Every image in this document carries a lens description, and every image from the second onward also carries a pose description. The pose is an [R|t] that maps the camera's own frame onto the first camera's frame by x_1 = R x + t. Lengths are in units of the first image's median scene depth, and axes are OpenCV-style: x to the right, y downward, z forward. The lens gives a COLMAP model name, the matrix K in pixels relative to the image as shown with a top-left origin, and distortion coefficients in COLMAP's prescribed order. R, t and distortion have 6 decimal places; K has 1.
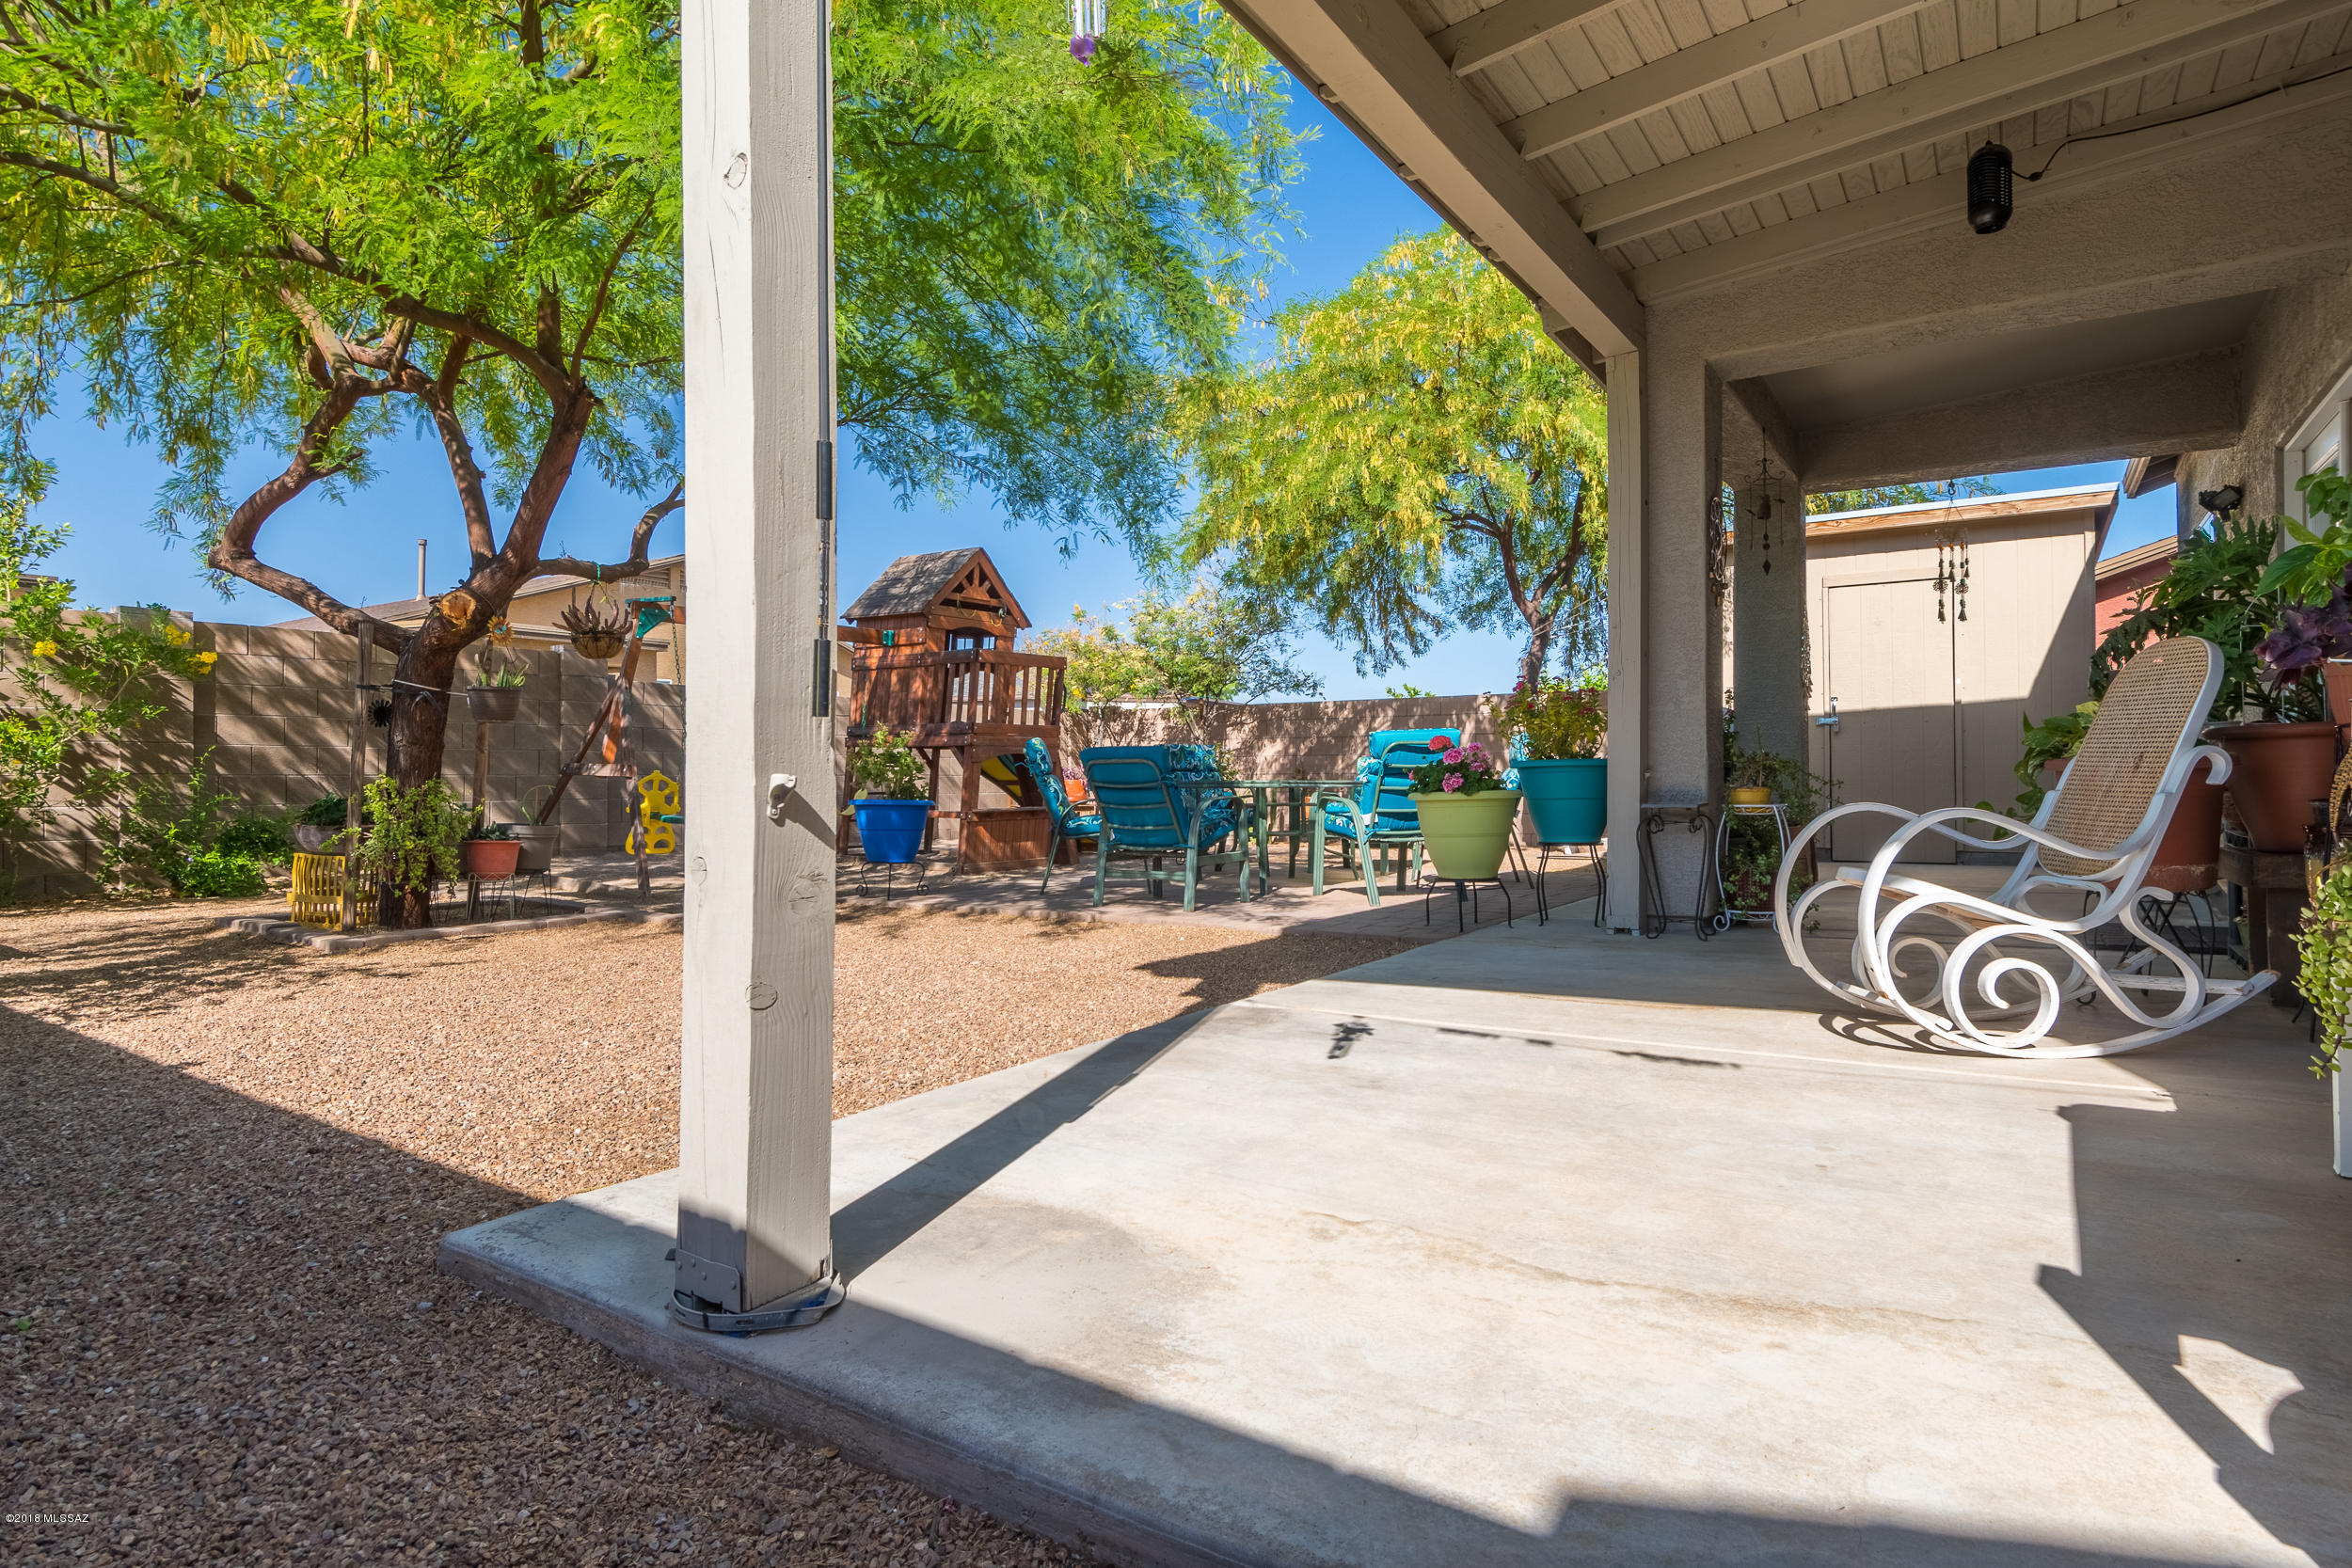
lens RADIAL K [[1228.7, 0, 1173.8], [0, 1228.7, 773.2], [0, 0, 1]] dist [0.021965, -0.024648]
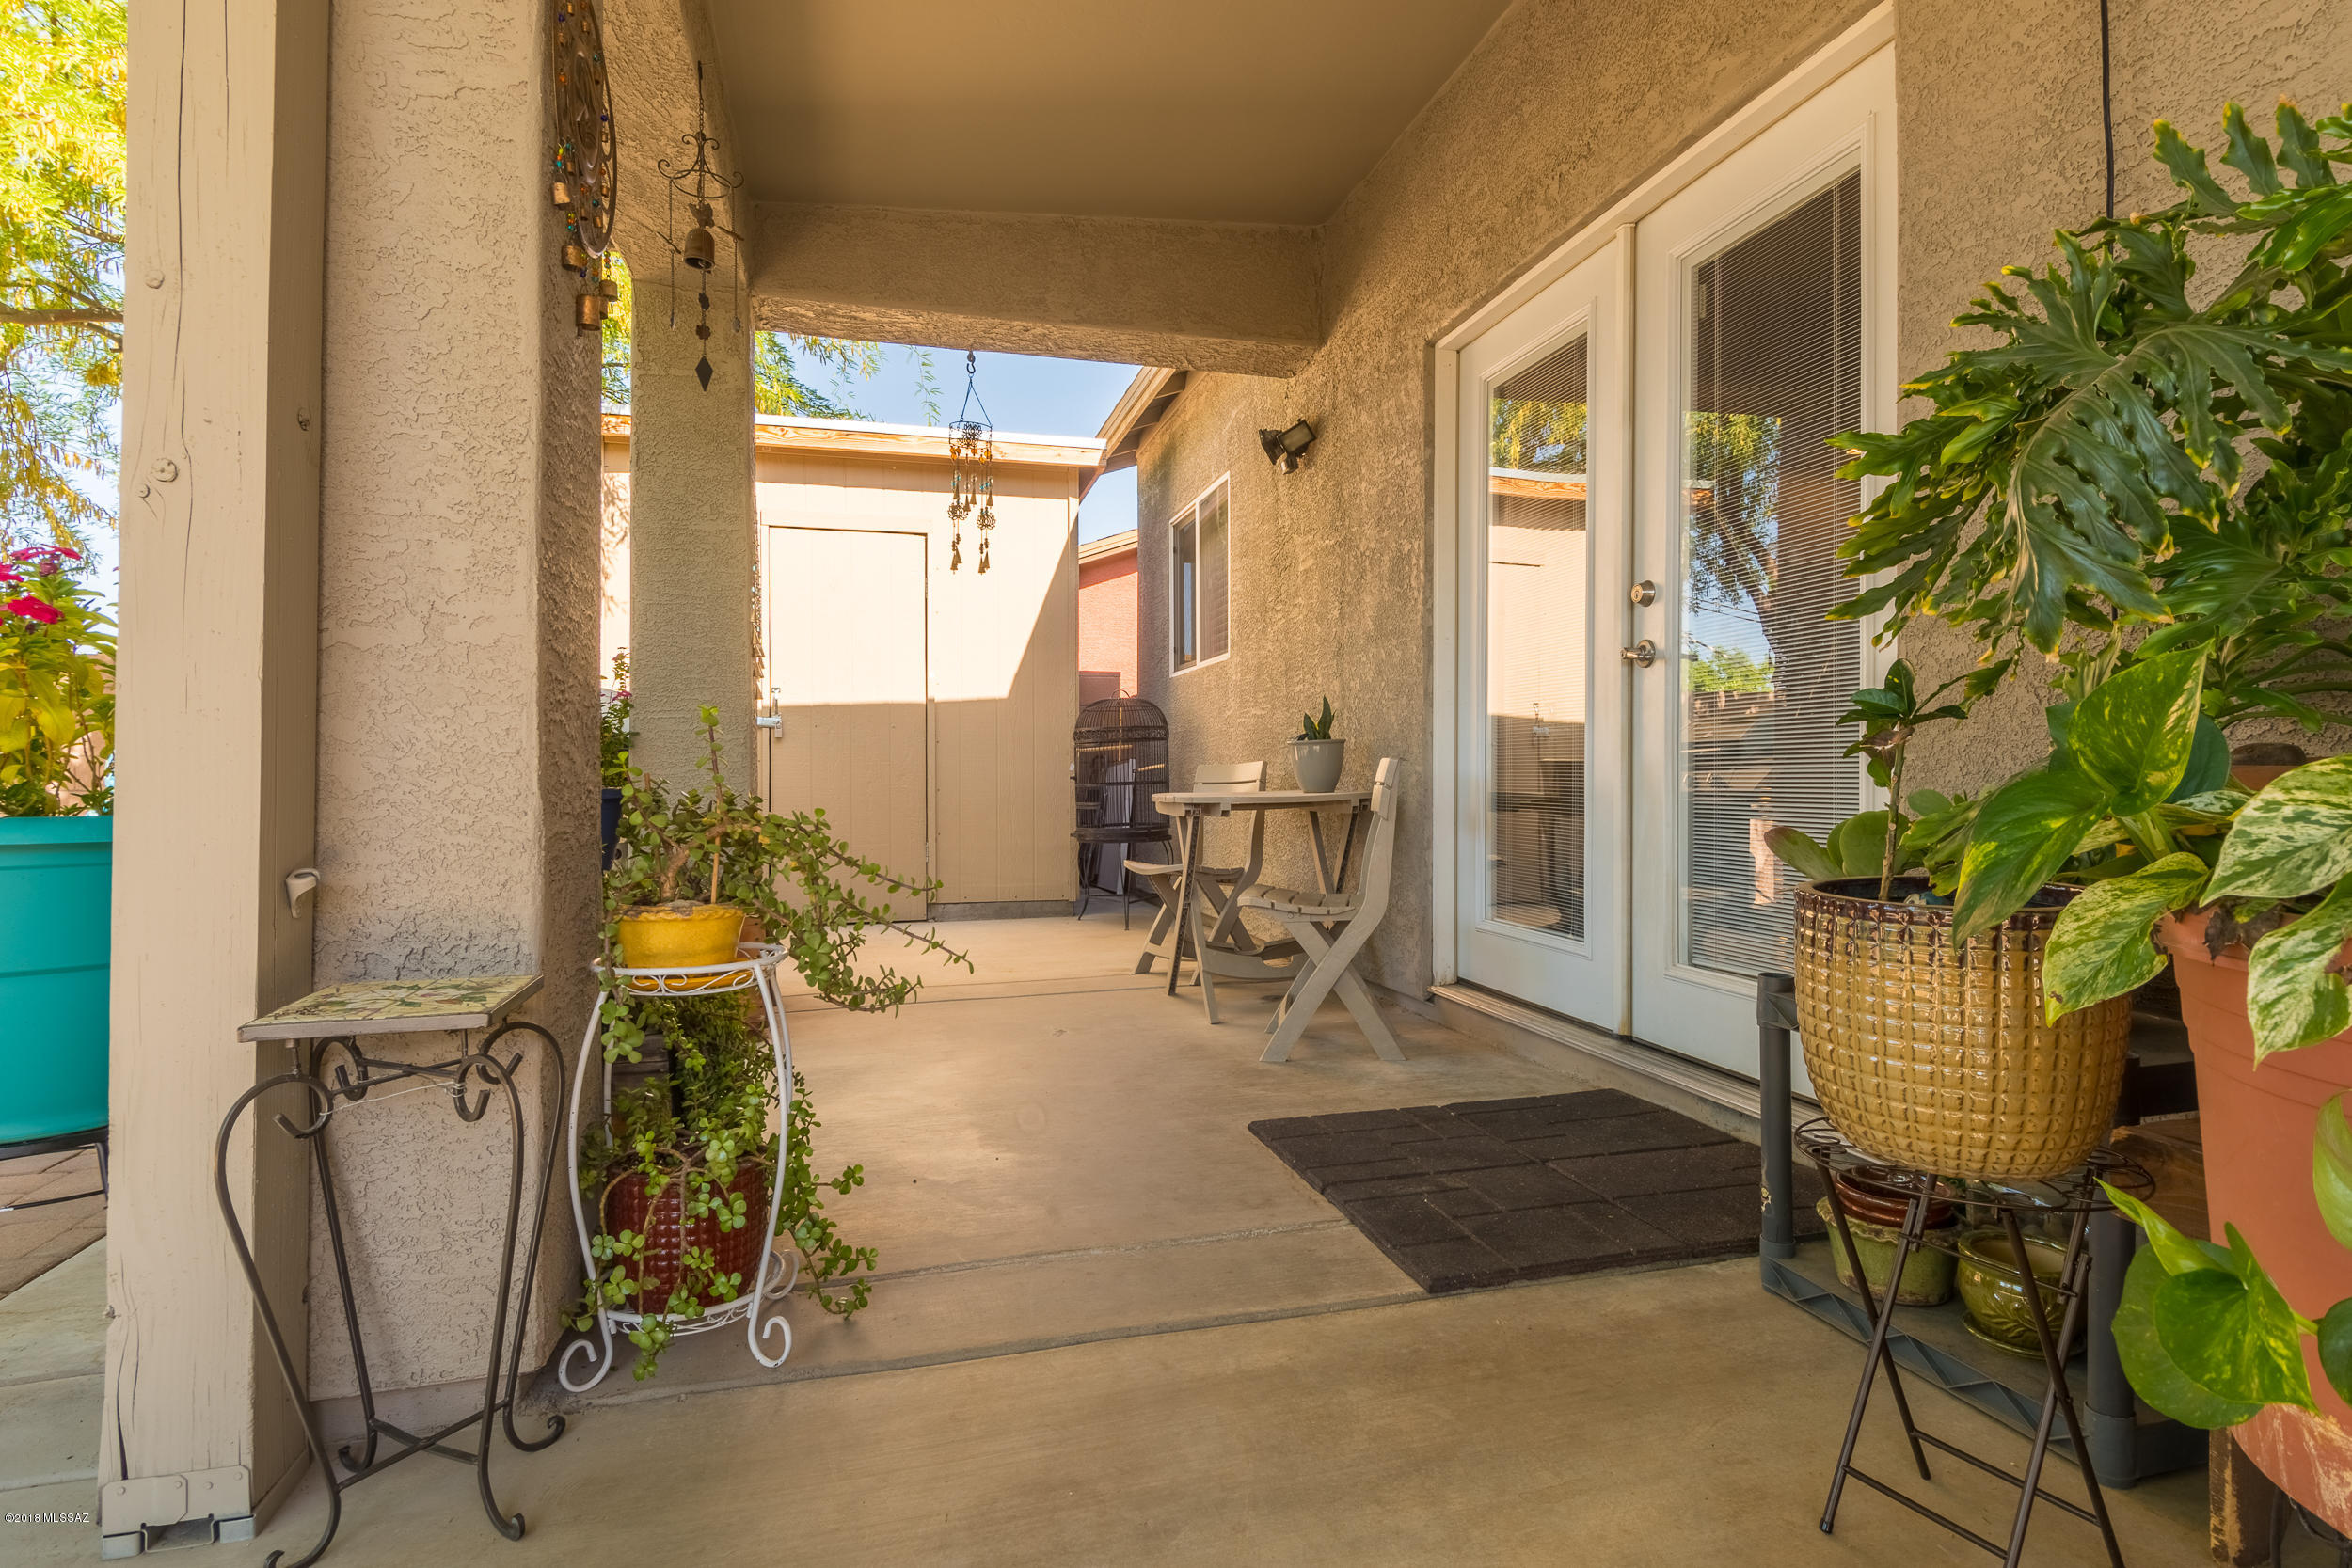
lens RADIAL K [[1228.7, 0, 1179.6], [0, 1228.7, 770.7], [0, 0, 1]] dist [0.021965, -0.024648]
pose [[0.662516, 0.006617, 0.749018, 0.275028], [-0.006037, 0.999976, -0.003494, -0.020987], [-0.749023, -0.002207, 0.662540, 0.607524]]
